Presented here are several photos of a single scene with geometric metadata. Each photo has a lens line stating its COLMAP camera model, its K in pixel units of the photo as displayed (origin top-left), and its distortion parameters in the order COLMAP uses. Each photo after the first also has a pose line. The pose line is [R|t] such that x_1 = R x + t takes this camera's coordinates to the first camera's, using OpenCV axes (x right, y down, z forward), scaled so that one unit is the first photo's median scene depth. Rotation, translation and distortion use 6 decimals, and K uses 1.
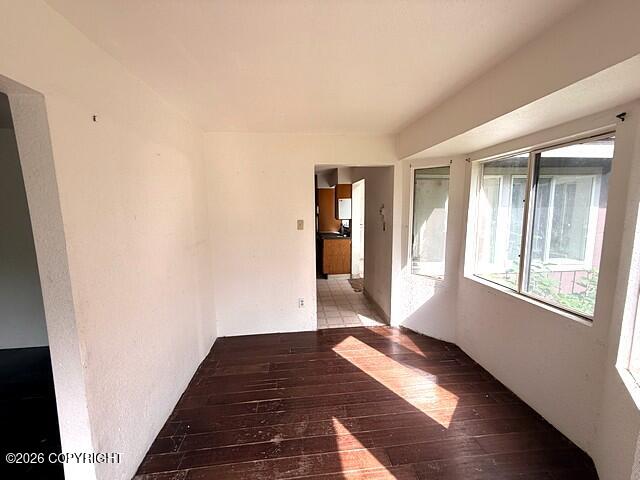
lens RADIAL K [[258.1, 0, 320.6], [0, 258.1, 238.9], [0, 0, 1]] dist [-0.001119, -0.000143]
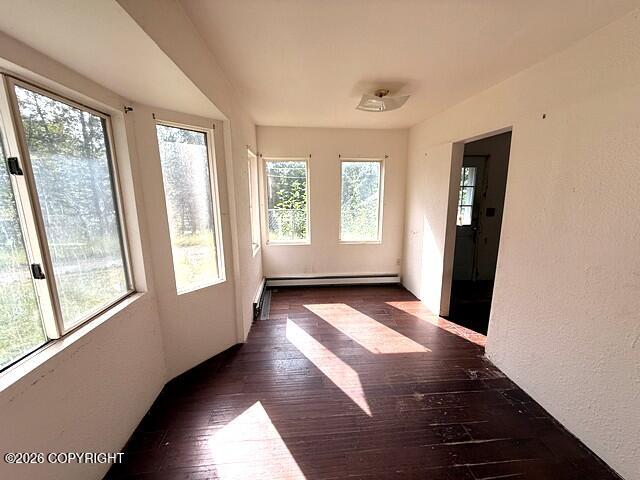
lens RADIAL K [[258.1, 0, 319.9], [0, 258.1, 242.5], [0, 0, 1]] dist [-0.001119, -0.000143]
pose [[-0.999613, 0.010045, 0.025935, 0.209837], [0.017393, 0.953427, 0.301121, -0.184976], [-0.021703, 0.301455, -0.953233, 1.775831]]
